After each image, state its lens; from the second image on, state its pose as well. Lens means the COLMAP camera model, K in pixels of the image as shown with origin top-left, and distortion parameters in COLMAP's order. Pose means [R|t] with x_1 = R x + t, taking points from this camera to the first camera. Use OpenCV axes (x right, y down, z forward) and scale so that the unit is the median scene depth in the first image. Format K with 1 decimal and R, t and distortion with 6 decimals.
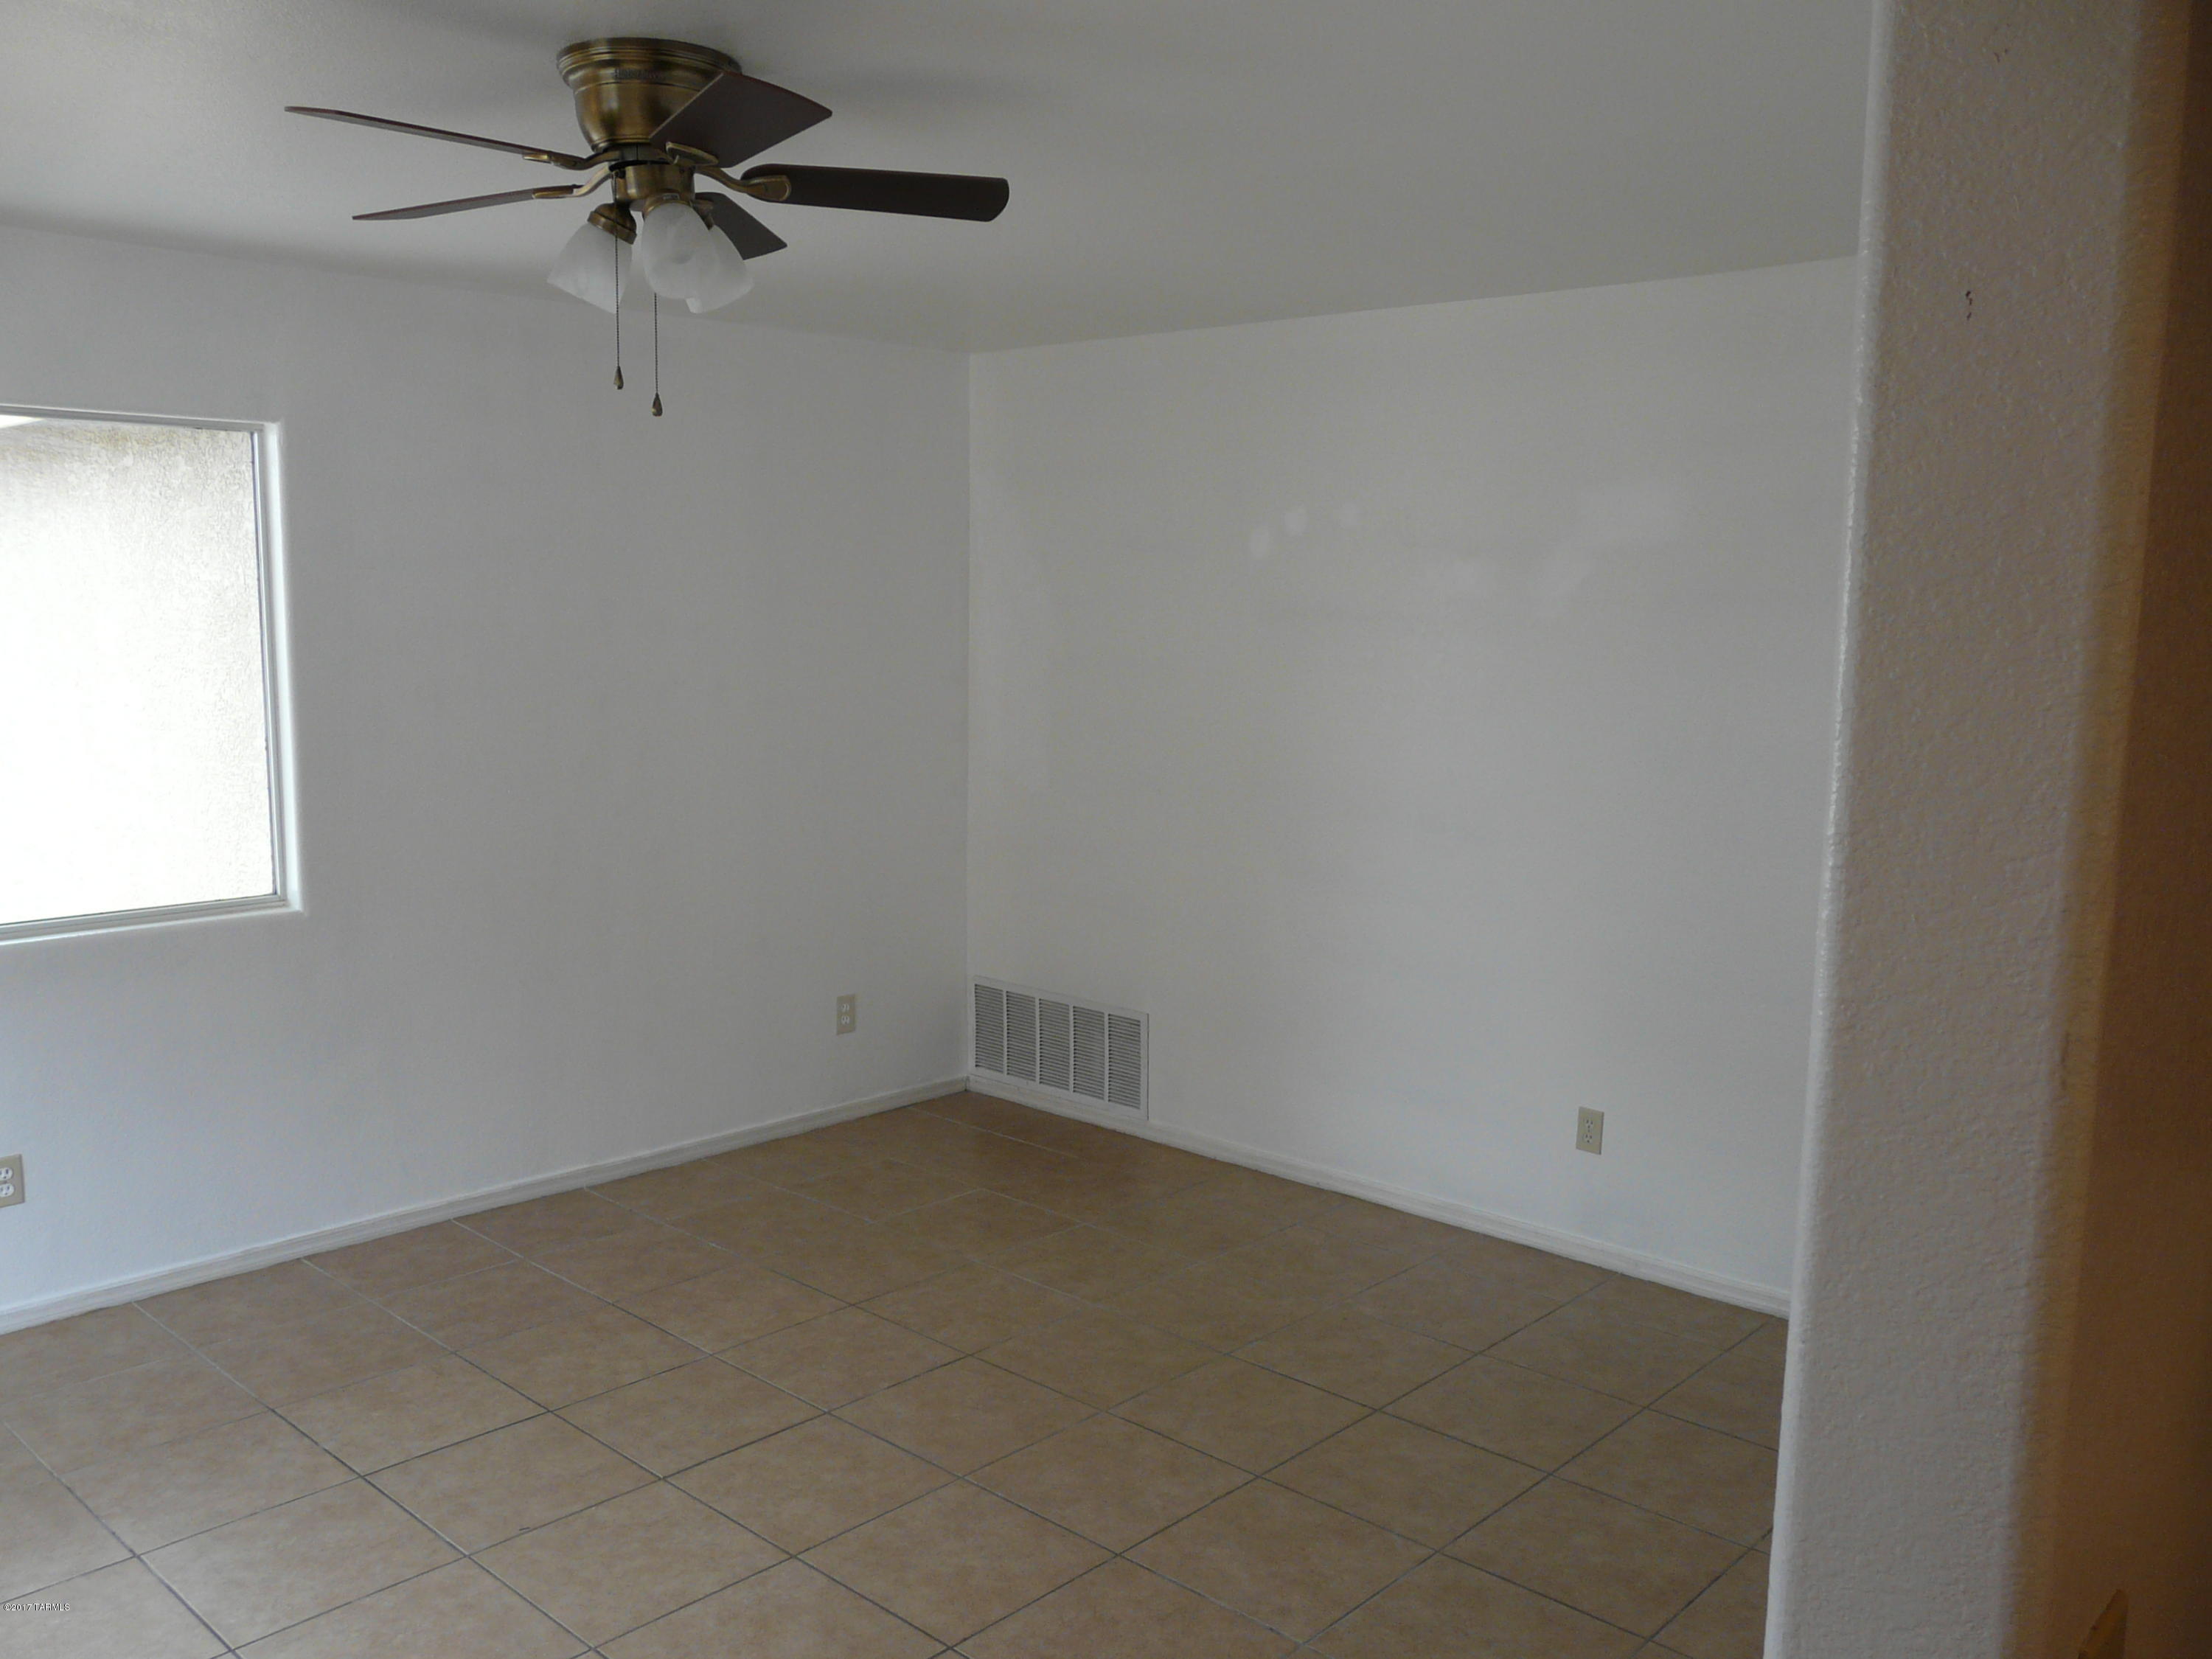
lens RADIAL K [[1825.6, 0, 1090.0], [0, 1825.6, 834.1], [0, 0, 1]] dist [-0.052251, 0.053302]
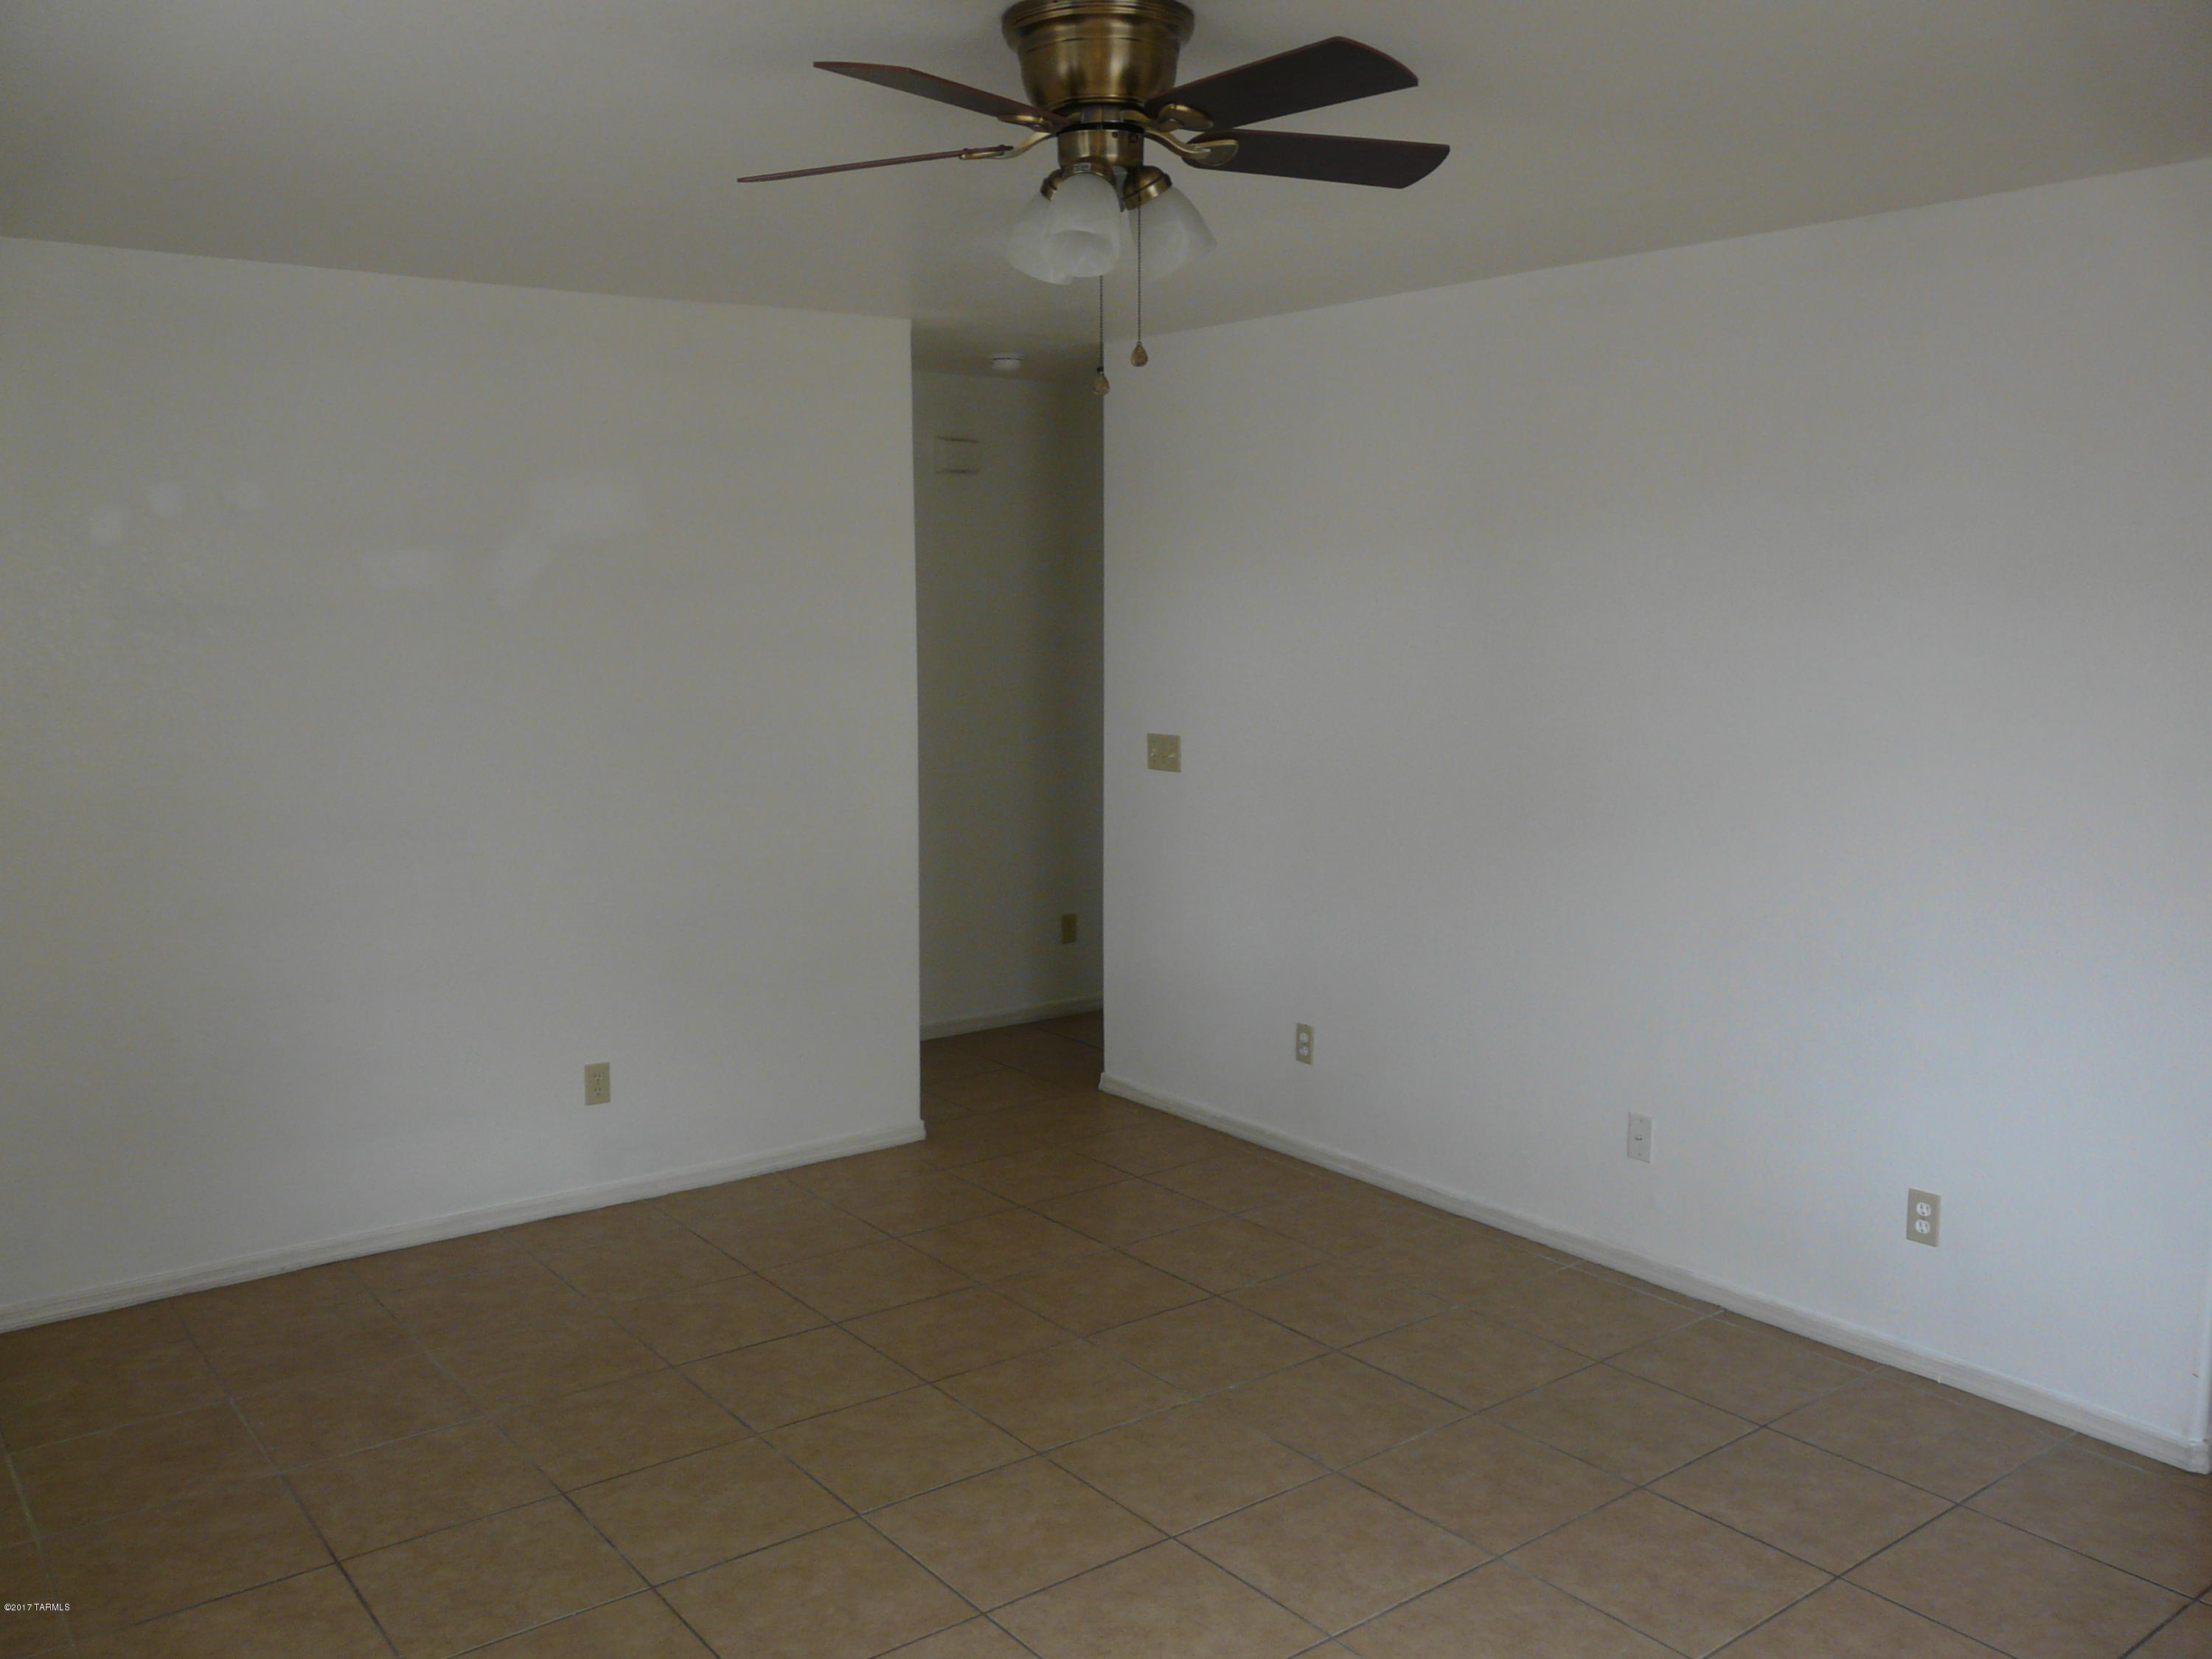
lens RADIAL K [[1825.6, 0, 1089.4], [0, 1825.6, 827.5], [0, 0, 1]] dist [-0.052251, 0.053302]
pose [[0.180348, -0.141664, 0.973348, -0.691114], [0.136618, 0.983590, 0.117842, -0.071450], [-0.974069, 0.111724, 0.196742, 0.491248]]
